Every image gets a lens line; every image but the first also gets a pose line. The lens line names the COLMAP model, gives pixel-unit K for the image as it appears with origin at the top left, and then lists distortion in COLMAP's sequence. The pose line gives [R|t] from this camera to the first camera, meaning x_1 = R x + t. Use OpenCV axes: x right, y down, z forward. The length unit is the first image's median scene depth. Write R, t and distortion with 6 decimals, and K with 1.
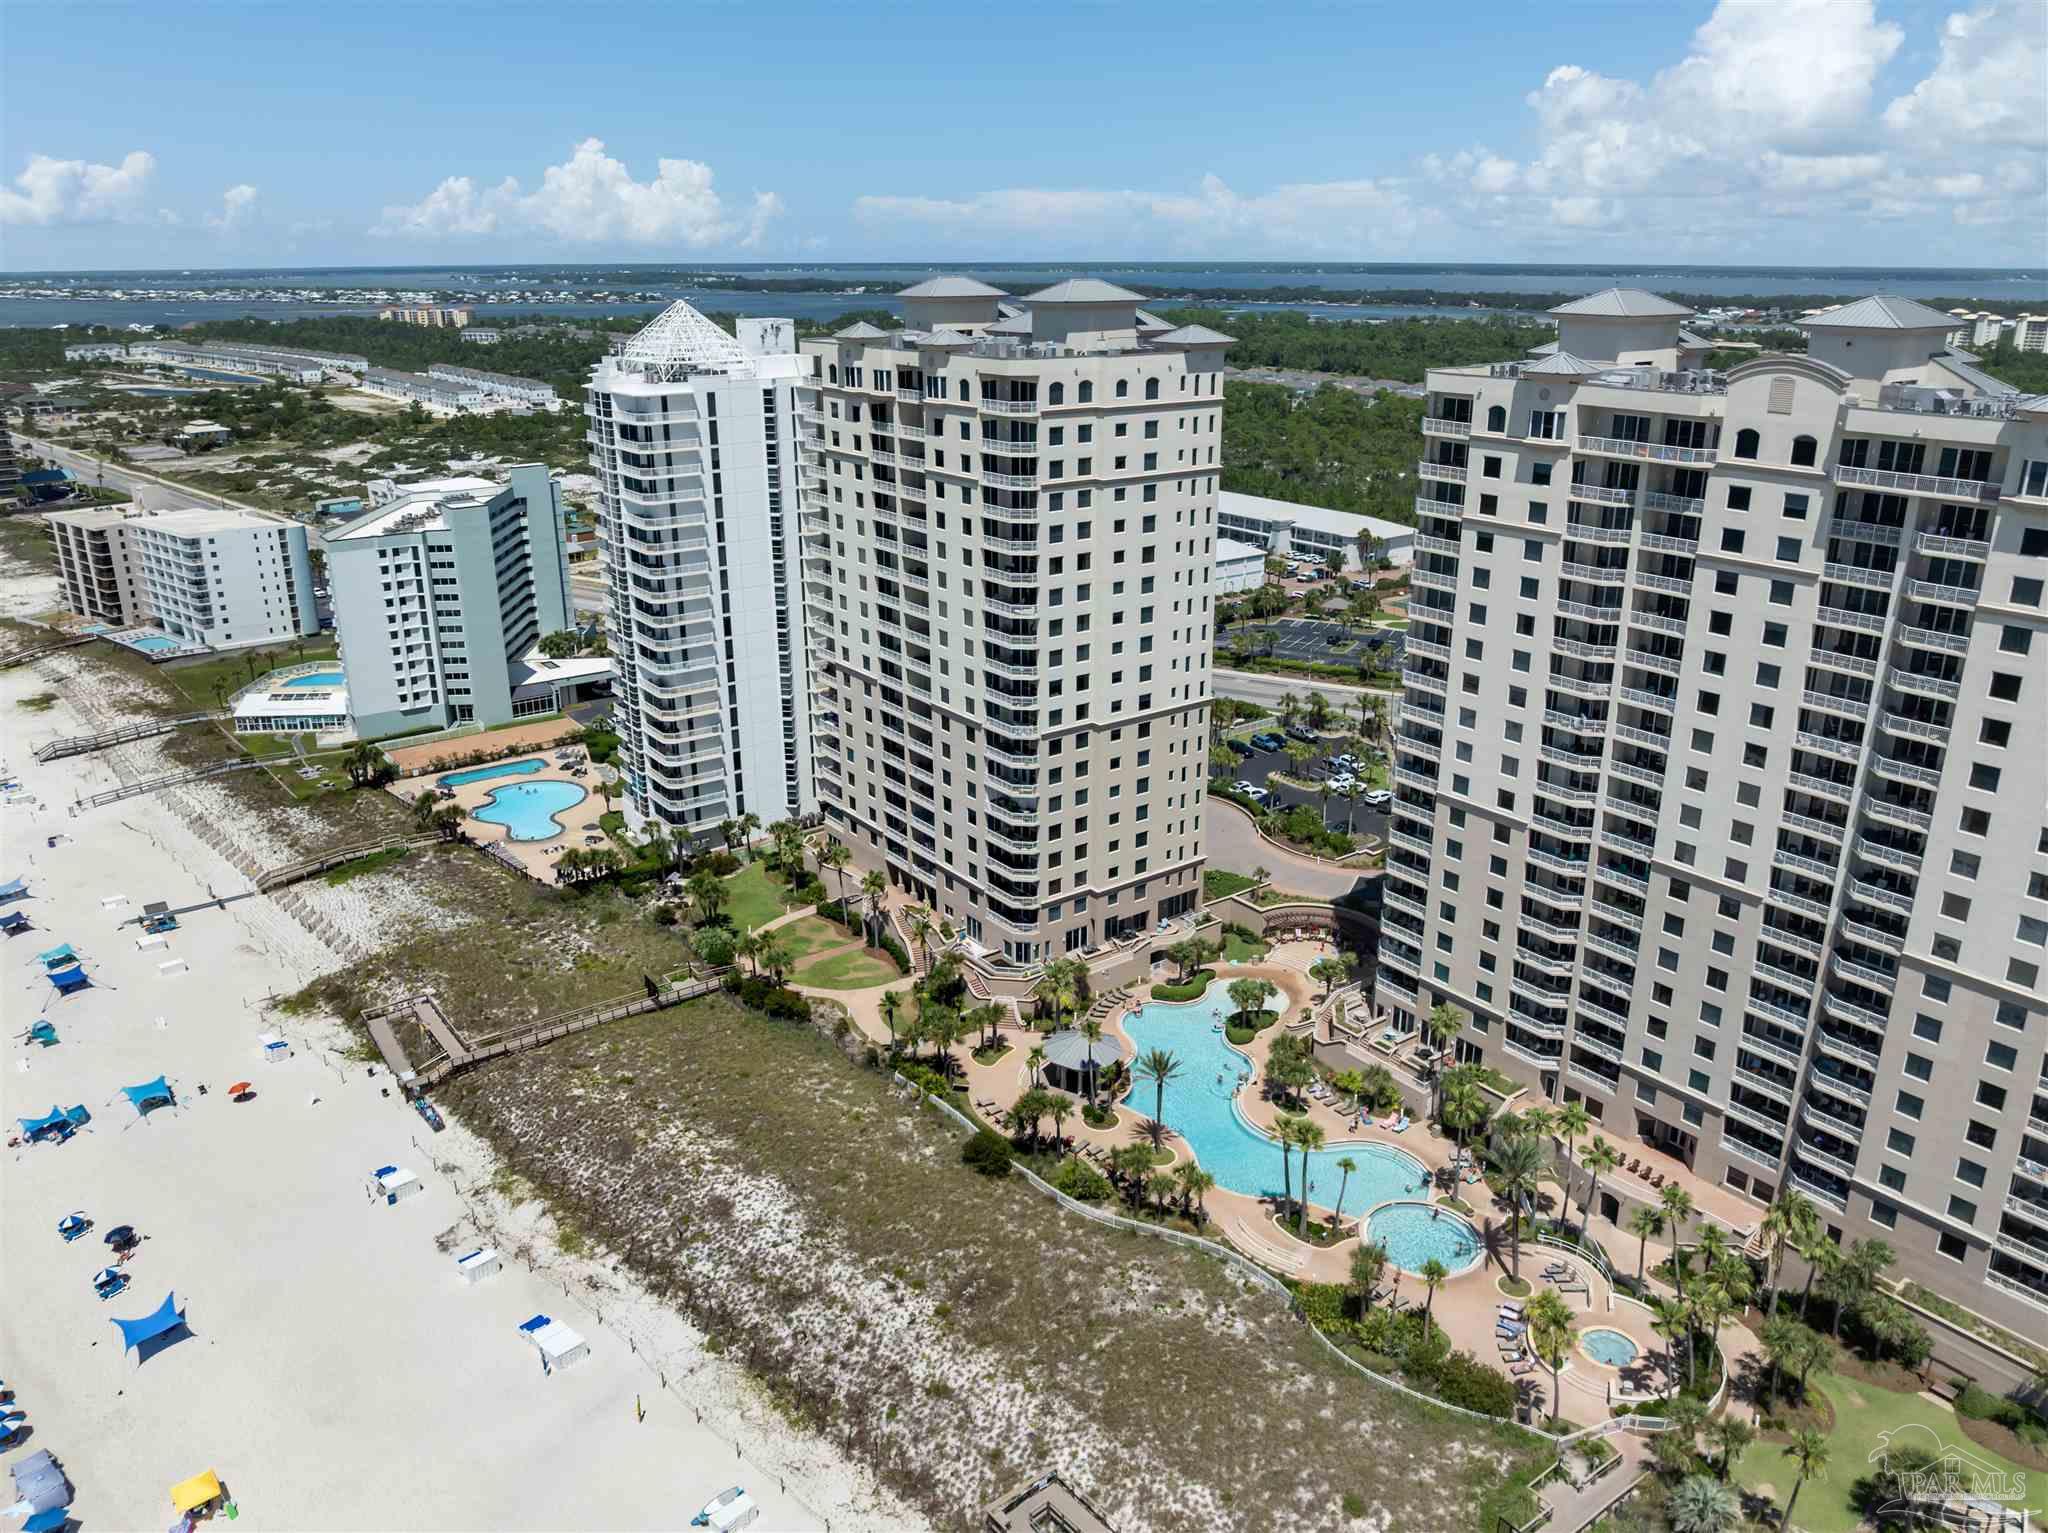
lens RADIAL K [[1435.4, 0, 1040.1], [0, 1435.4, 760.0], [0, 0, 1]] dist [-0.040101, -0.001471]
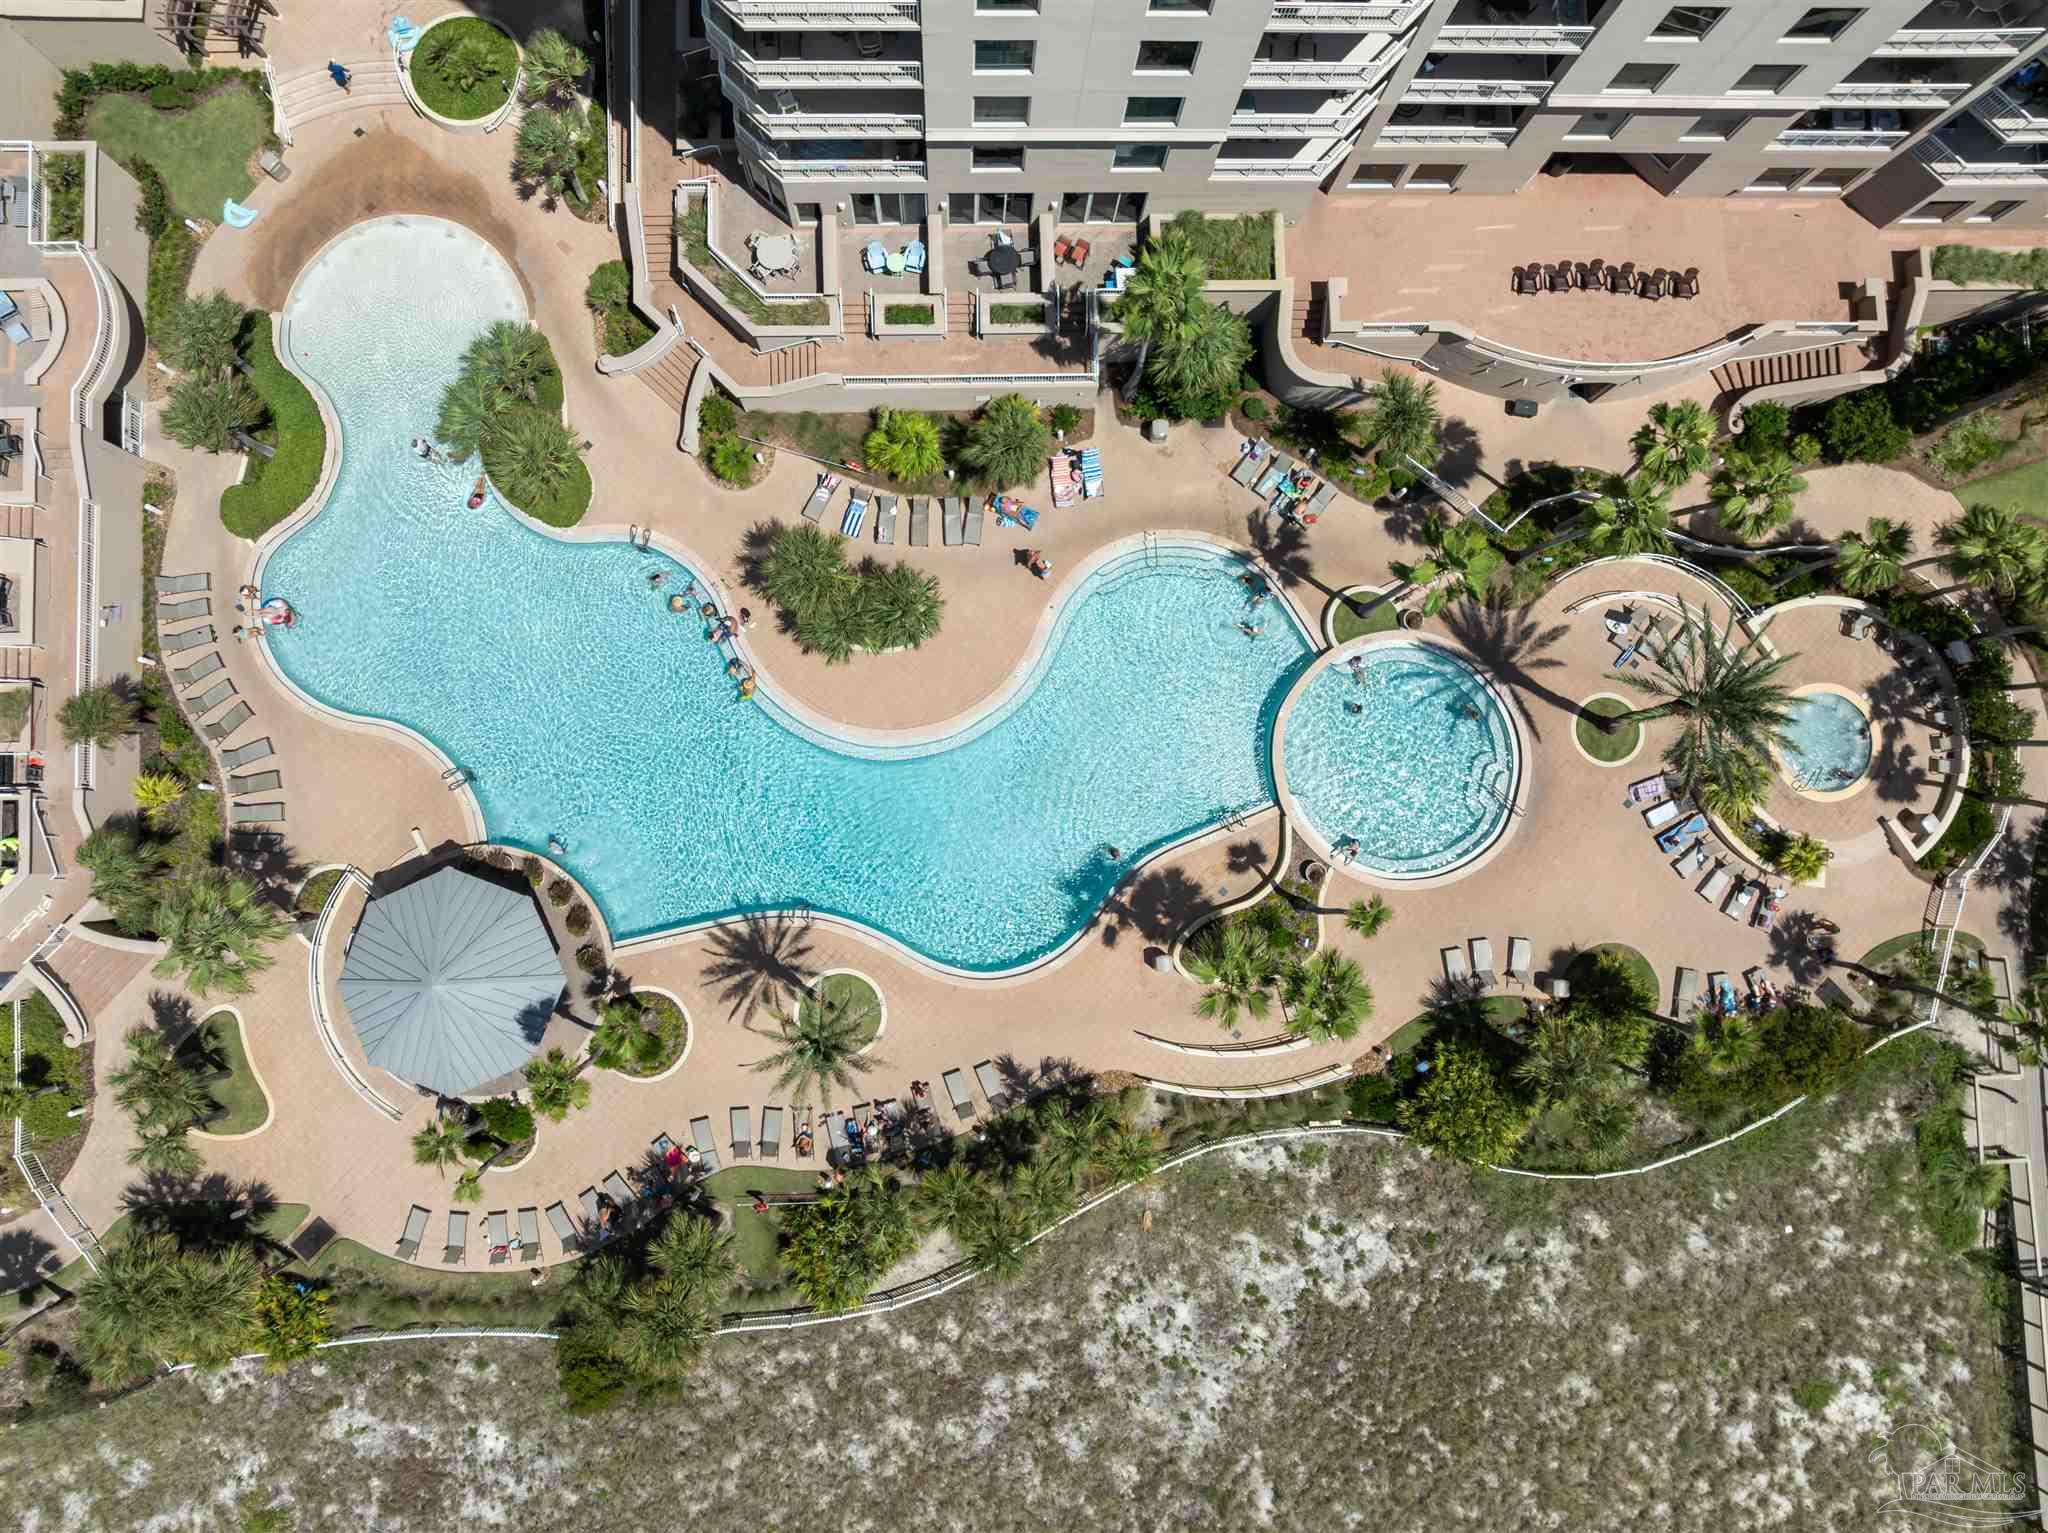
lens RADIAL K [[1435.4, 0, 1040.1], [0, 1435.4, 760.0], [0, 0, 1]] dist [-0.040101, -0.001471]
pose [[0.573195, -0.814574, 0.088974, 0.127897], [0.218823, 0.256803, 0.941365, -0.118493], [-0.789661, -0.520116, 0.325446, 0.775229]]
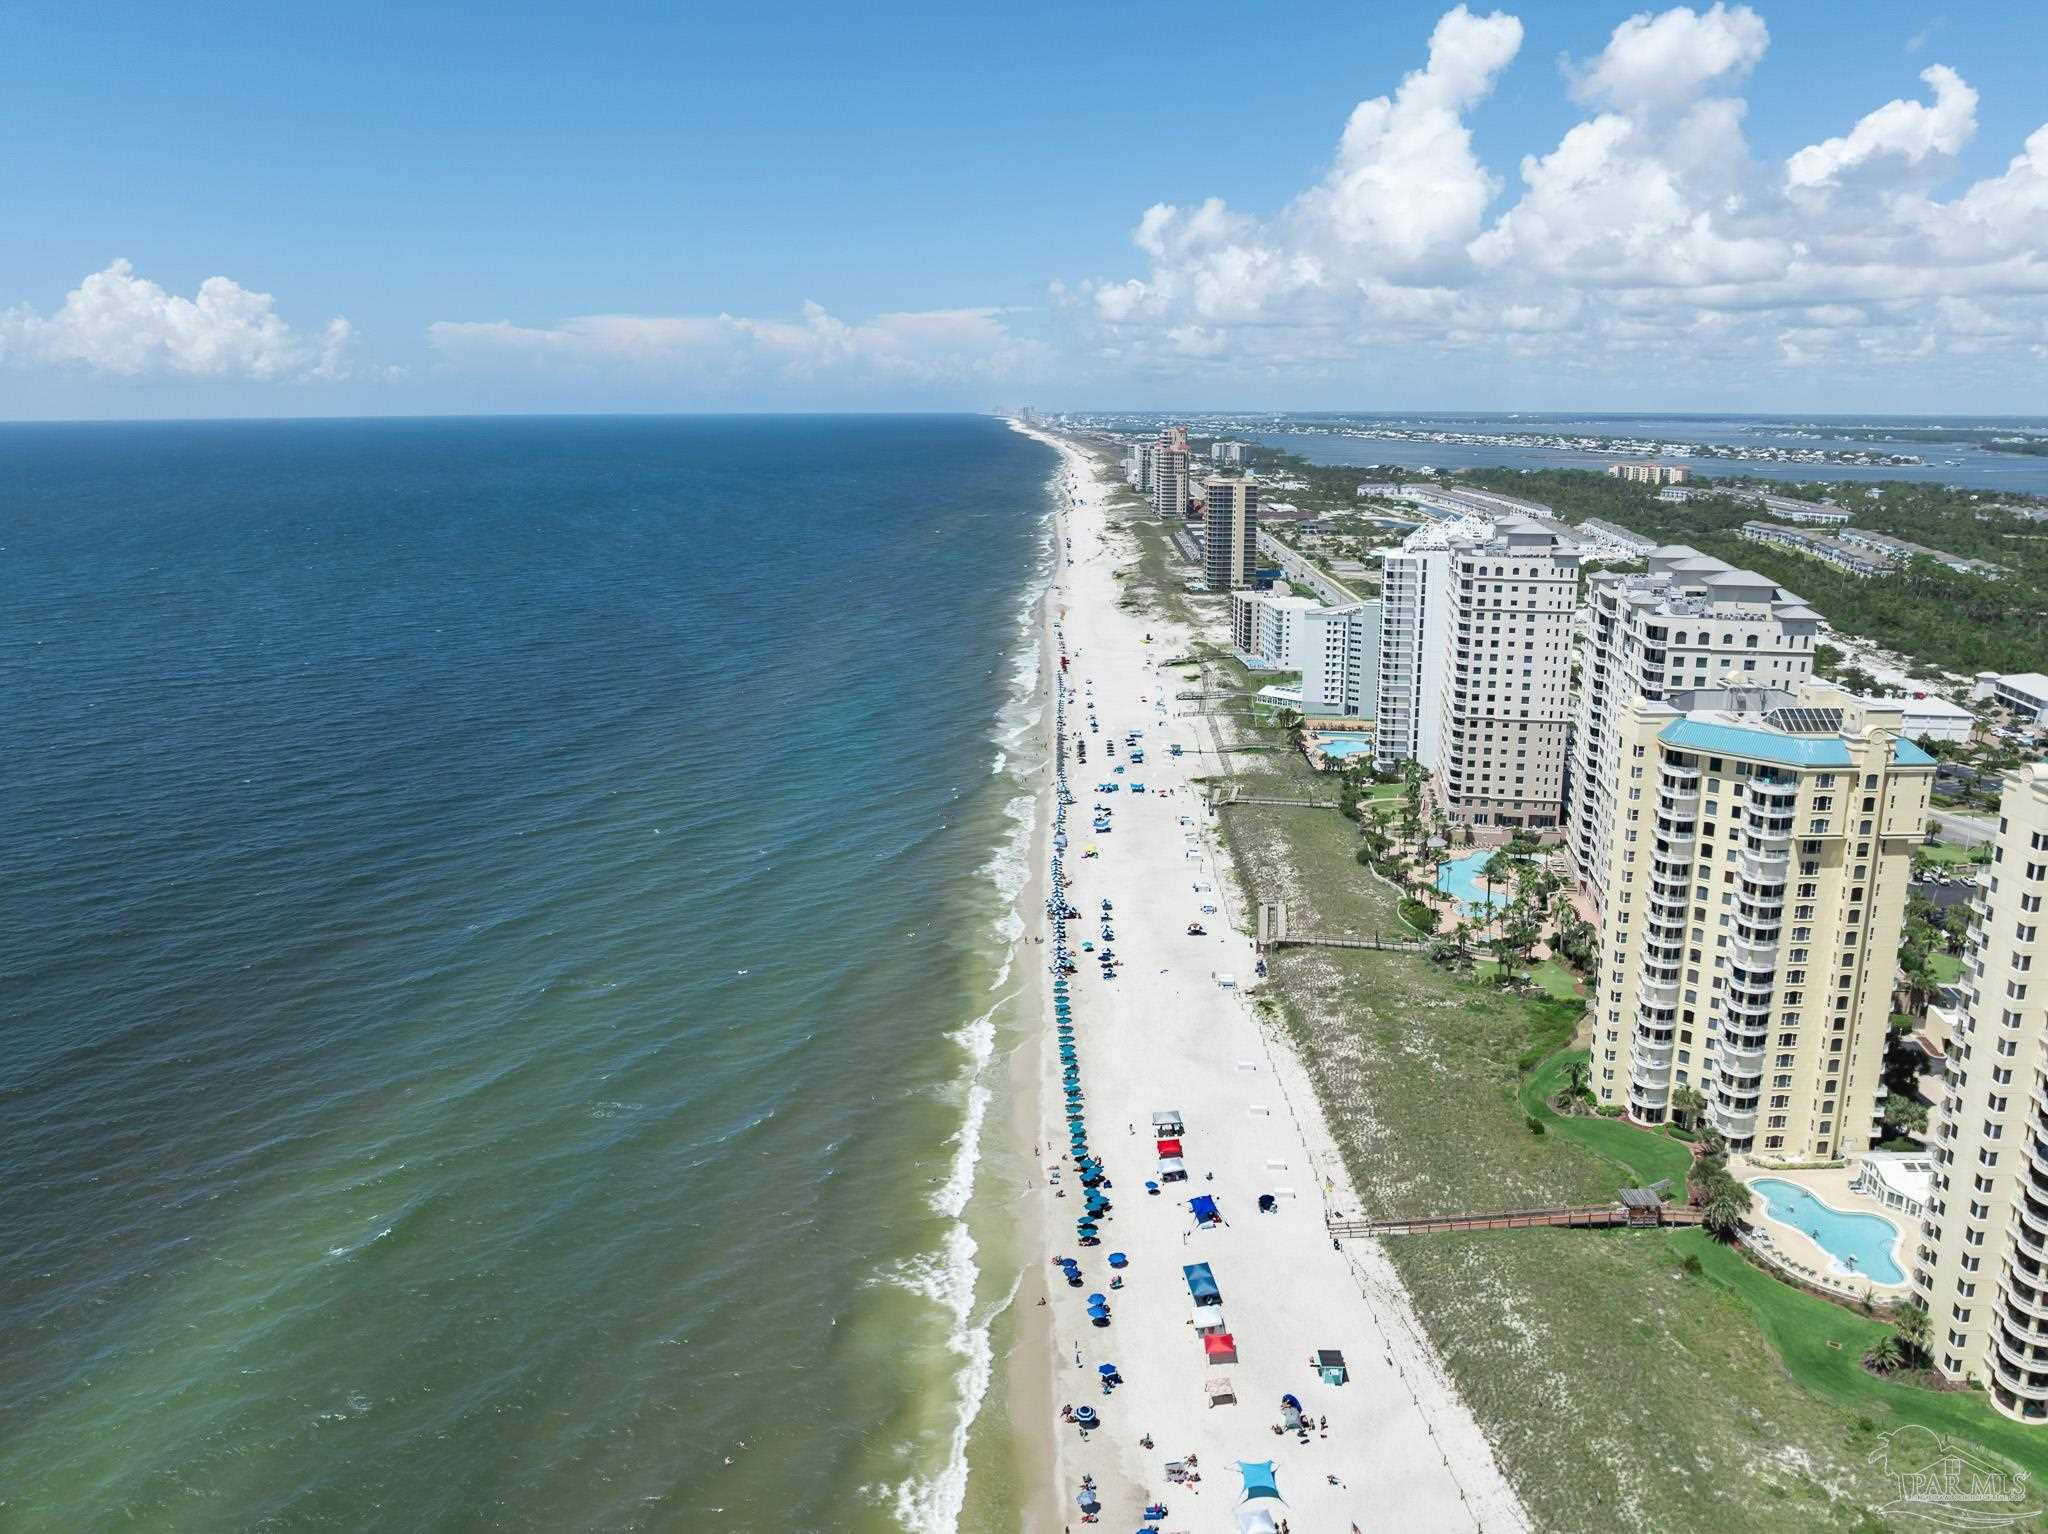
lens RADIAL K [[1404.0, 0, 1036.5], [0, 1404.0, 762.2], [0, 0, 1]] dist [-0.038438, 0.000374]
pose [[0.665471, 0.178150, -0.724852, 1.205988], [-0.242367, 0.970054, 0.015902, 0.188449], [0.705979, 0.165098, 0.688721, -1.033263]]
